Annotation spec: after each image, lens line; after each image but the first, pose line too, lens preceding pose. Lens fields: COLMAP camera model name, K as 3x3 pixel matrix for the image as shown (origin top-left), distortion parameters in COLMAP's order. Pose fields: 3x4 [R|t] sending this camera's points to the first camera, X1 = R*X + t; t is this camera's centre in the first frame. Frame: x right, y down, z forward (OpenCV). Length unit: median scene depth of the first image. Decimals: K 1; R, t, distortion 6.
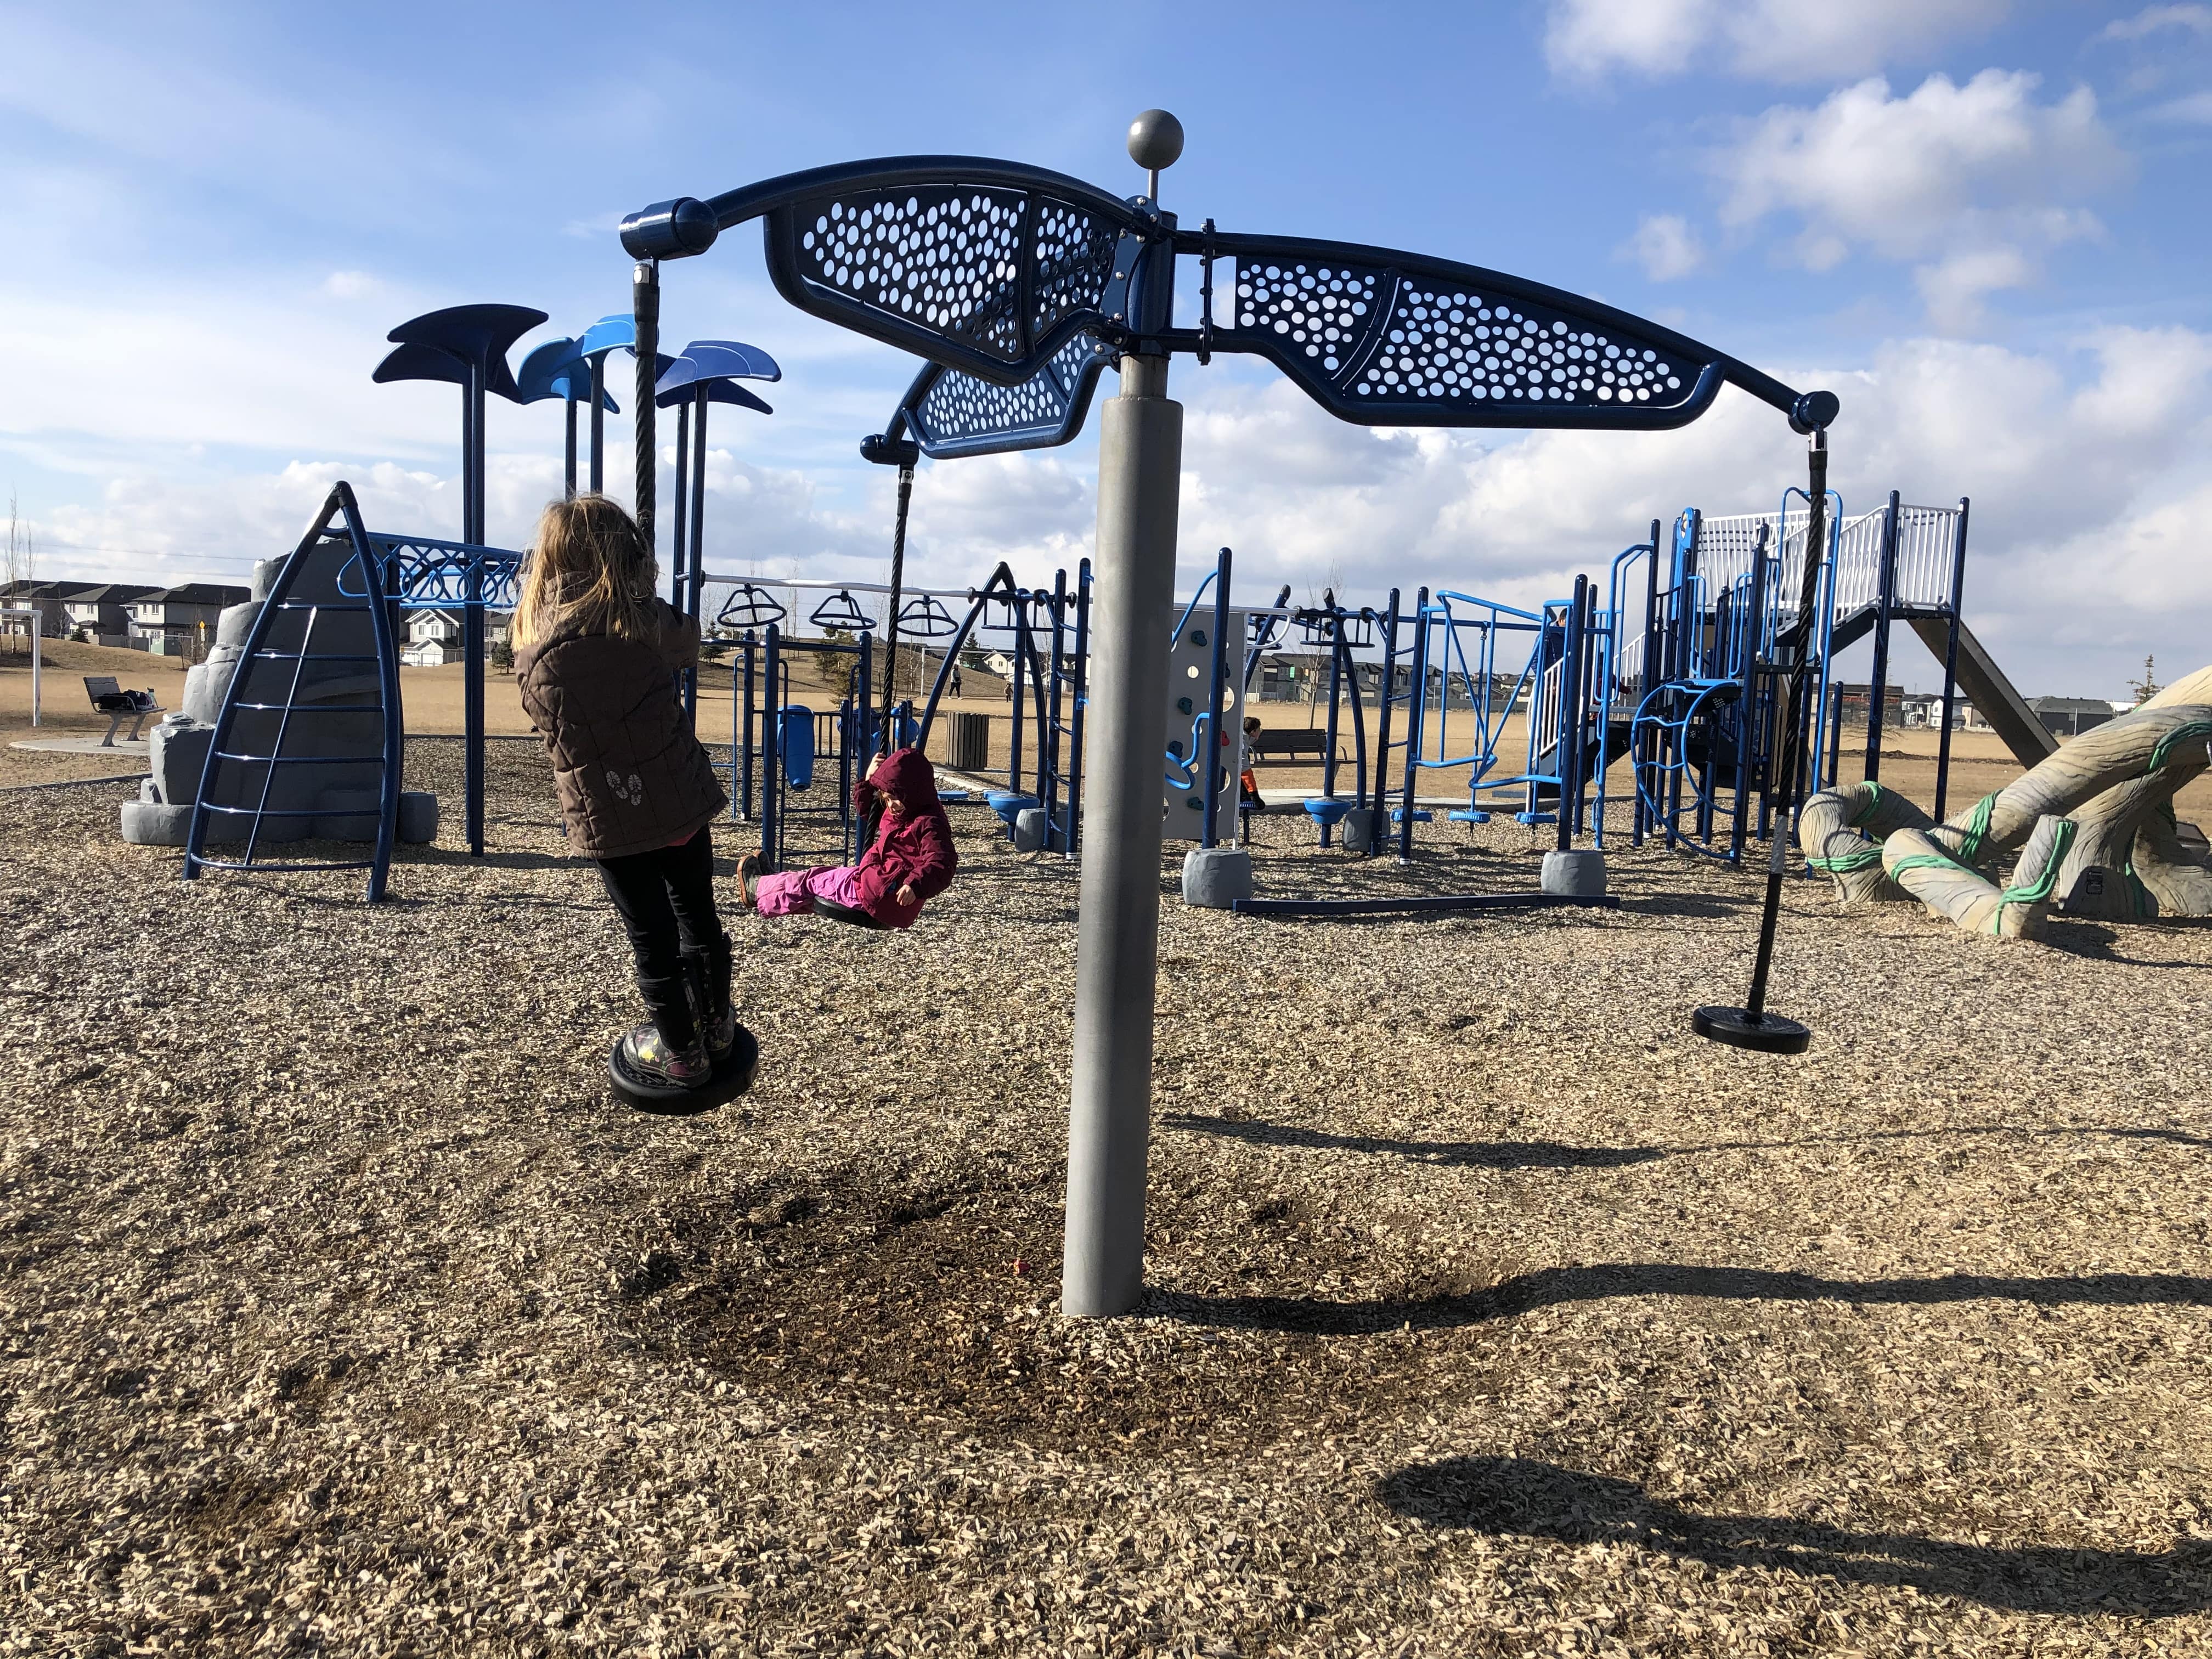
lens RADIAL K [[1891.5, 0, 1106.0], [0, 1891.5, 829.5], [0, 0, 1]] dist [0.008734, 0.002371]
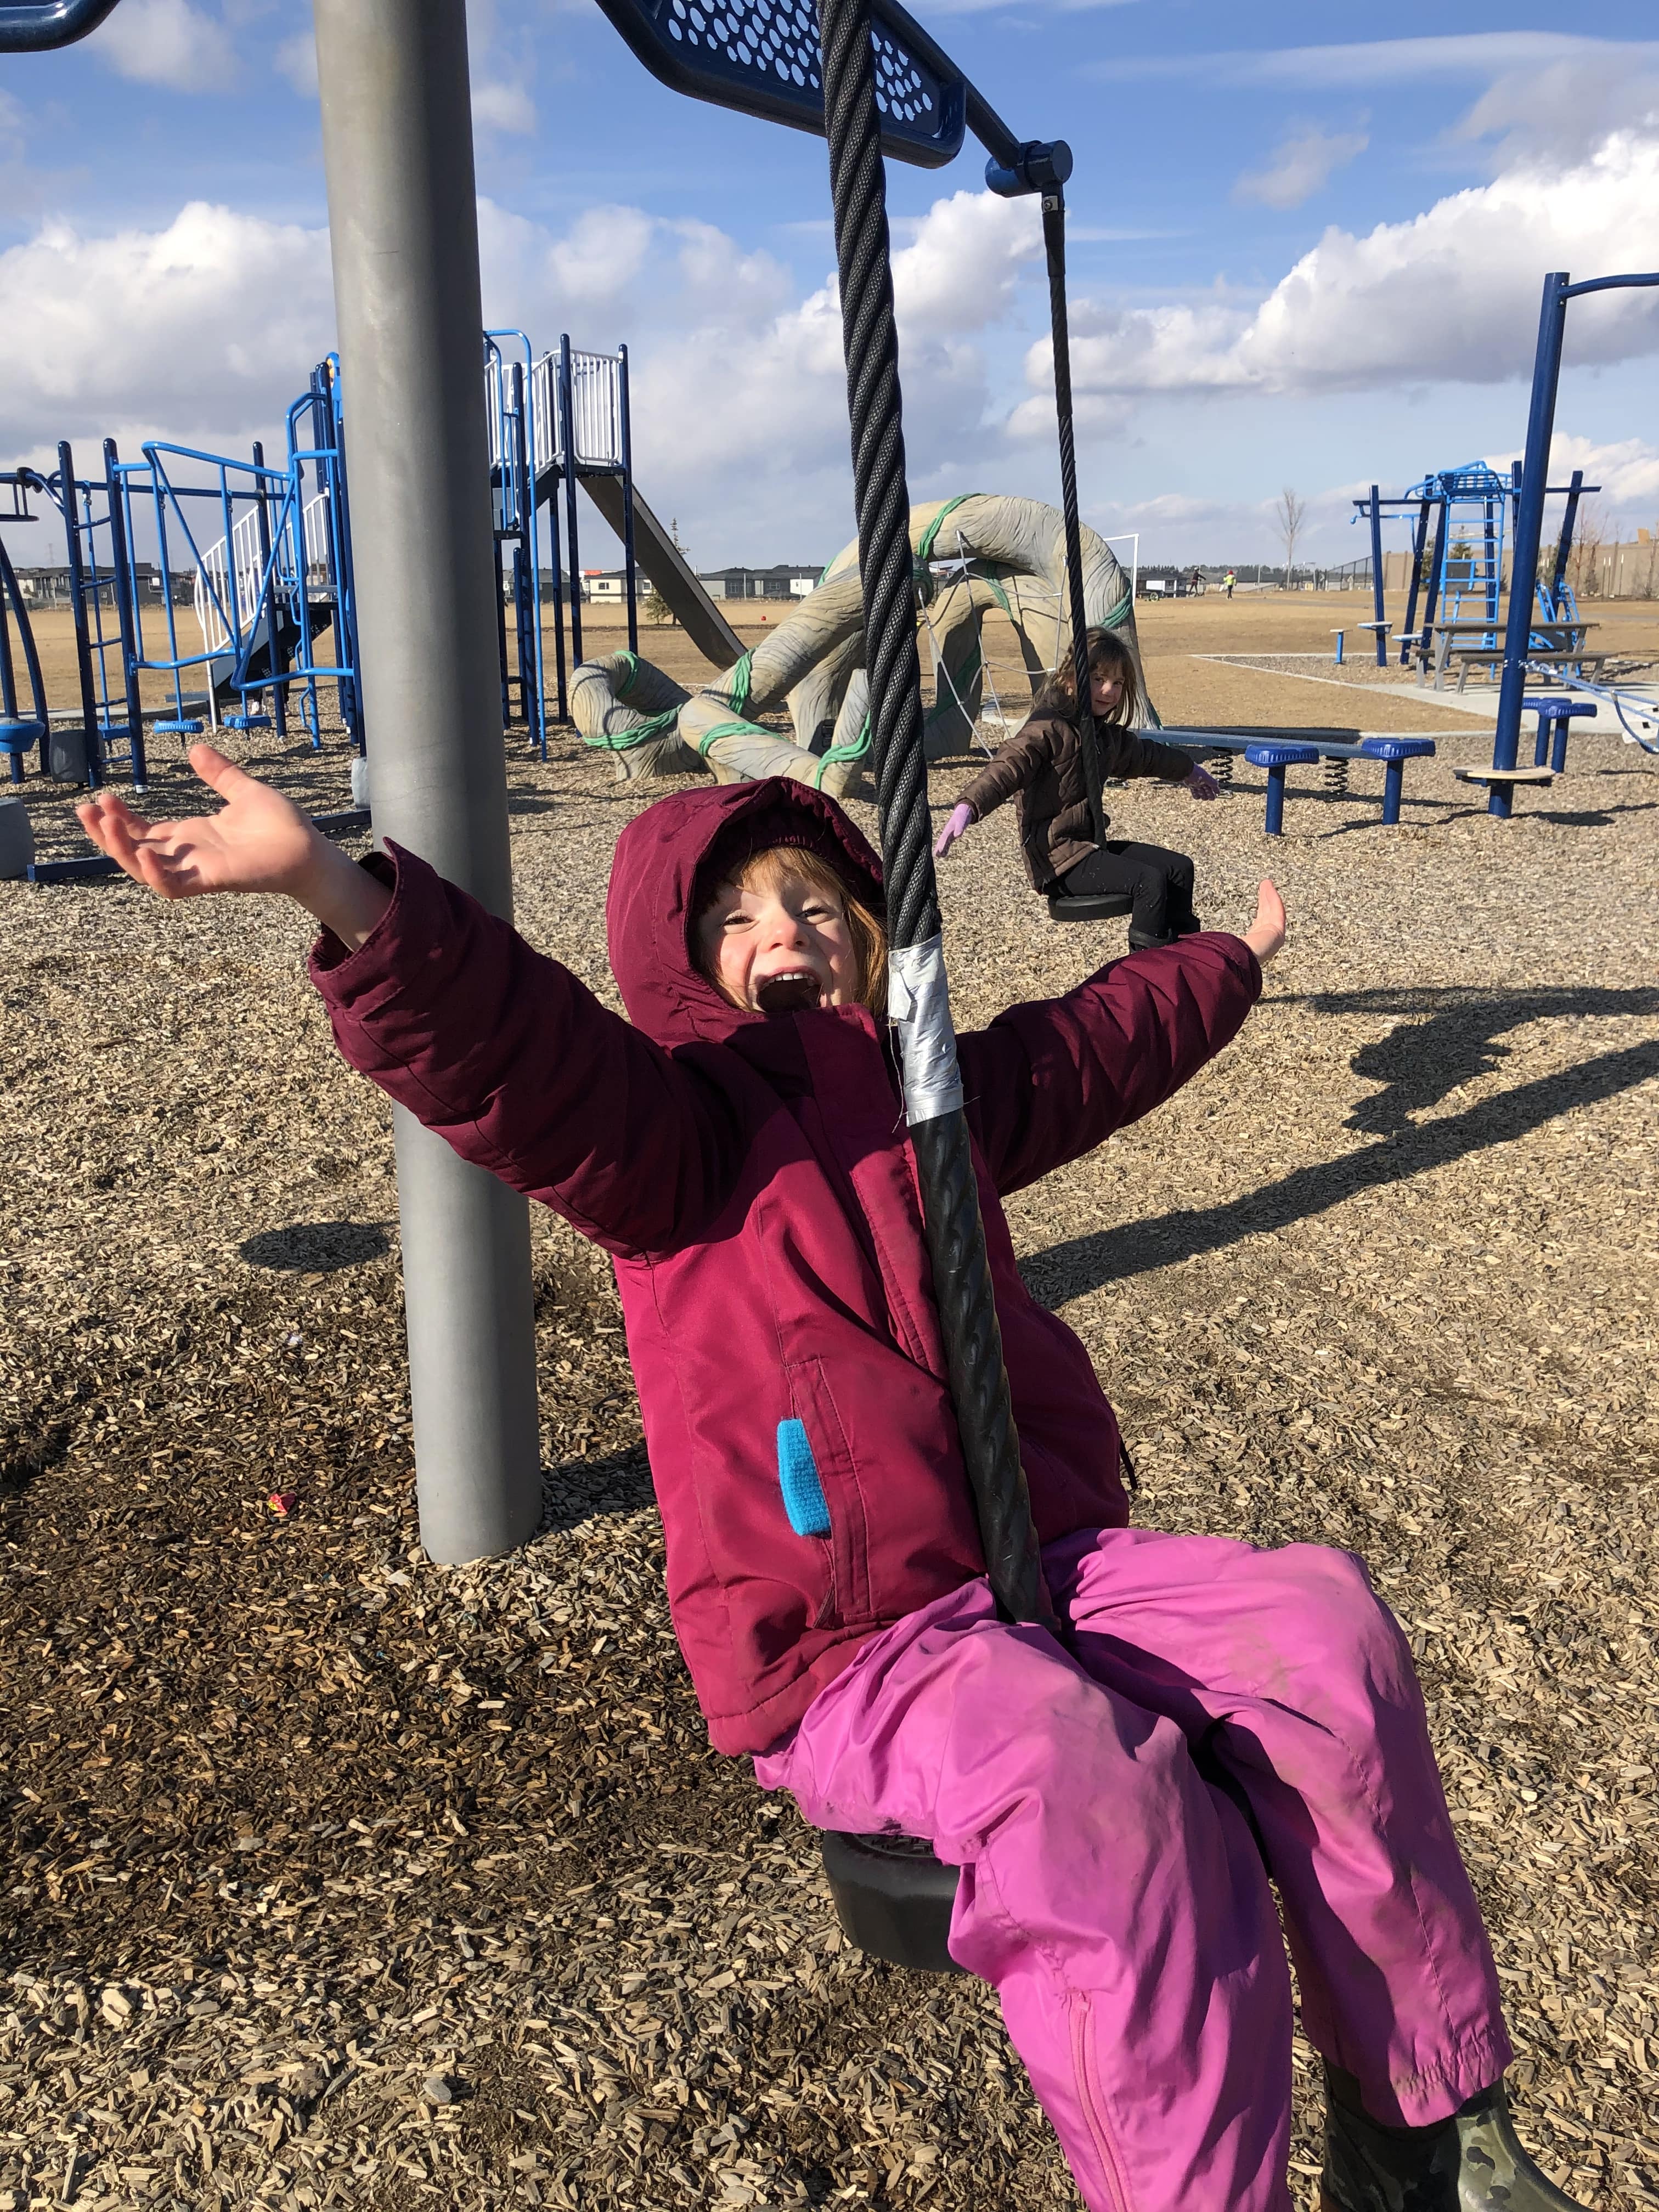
lens RADIAL K [[1677.3, 0, 754.1], [0, 1677.3, 1111.1], [0, 0, 1]] dist [0.003800, -0.003949]
pose [[0.771249, -0.226666, 0.594809, -0.123441], [0.082765, 0.962227, 0.259365, -0.017241], [-0.631130, -0.150806, 0.760876, 0.258076]]
